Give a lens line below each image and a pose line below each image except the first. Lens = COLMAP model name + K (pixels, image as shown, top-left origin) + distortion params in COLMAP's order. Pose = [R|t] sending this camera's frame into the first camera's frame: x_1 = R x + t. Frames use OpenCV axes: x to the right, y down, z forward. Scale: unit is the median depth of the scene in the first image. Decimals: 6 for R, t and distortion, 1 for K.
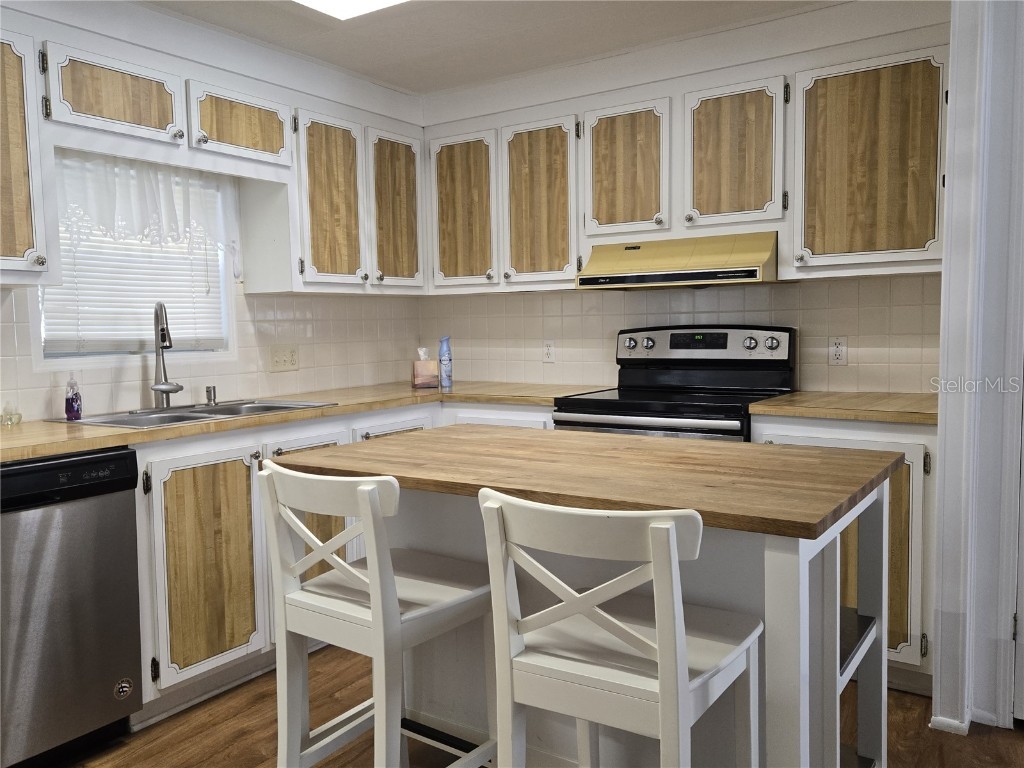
lens RADIAL K [[816.8, 0, 513.7], [0, 816.8, 387.1], [0, 0, 1]] dist [0.008370, -0.021672]
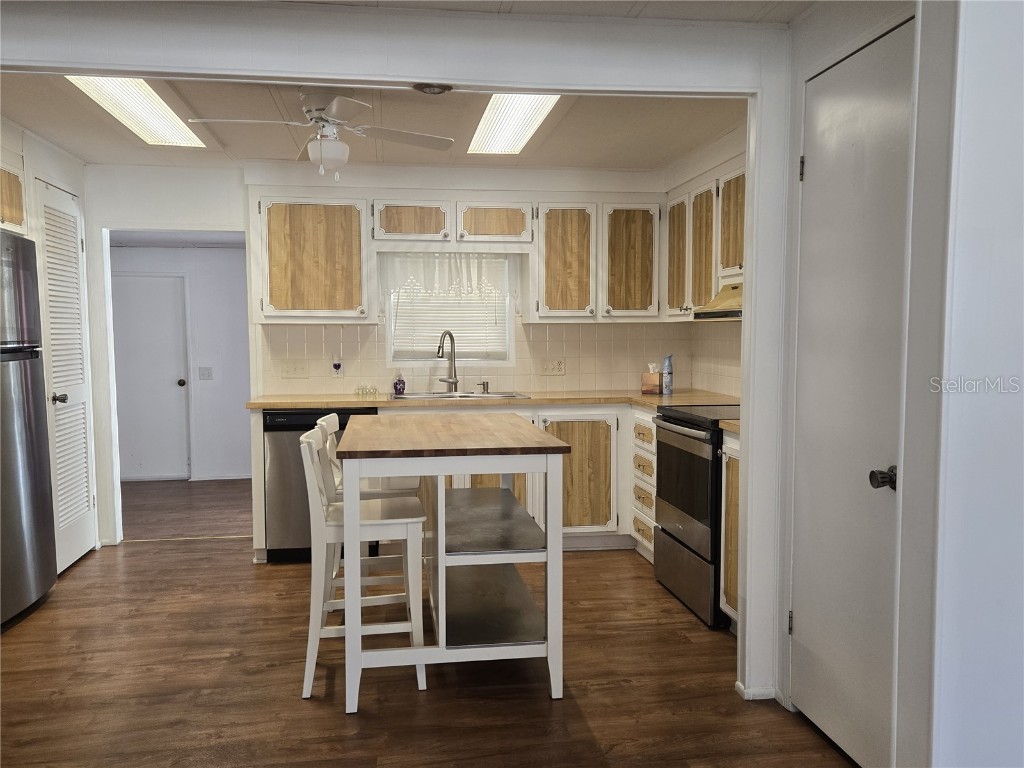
lens RADIAL K [[816.8, 0, 512.7], [0, 816.8, 384.1], [0, 0, 1]] dist [0.008370, -0.021672]
pose [[0.679211, 0.059772, -0.731505, 0.797919], [-0.064952, 0.997663, 0.021211, -0.032307], [0.731064, 0.033106, 0.681506, -0.055918]]
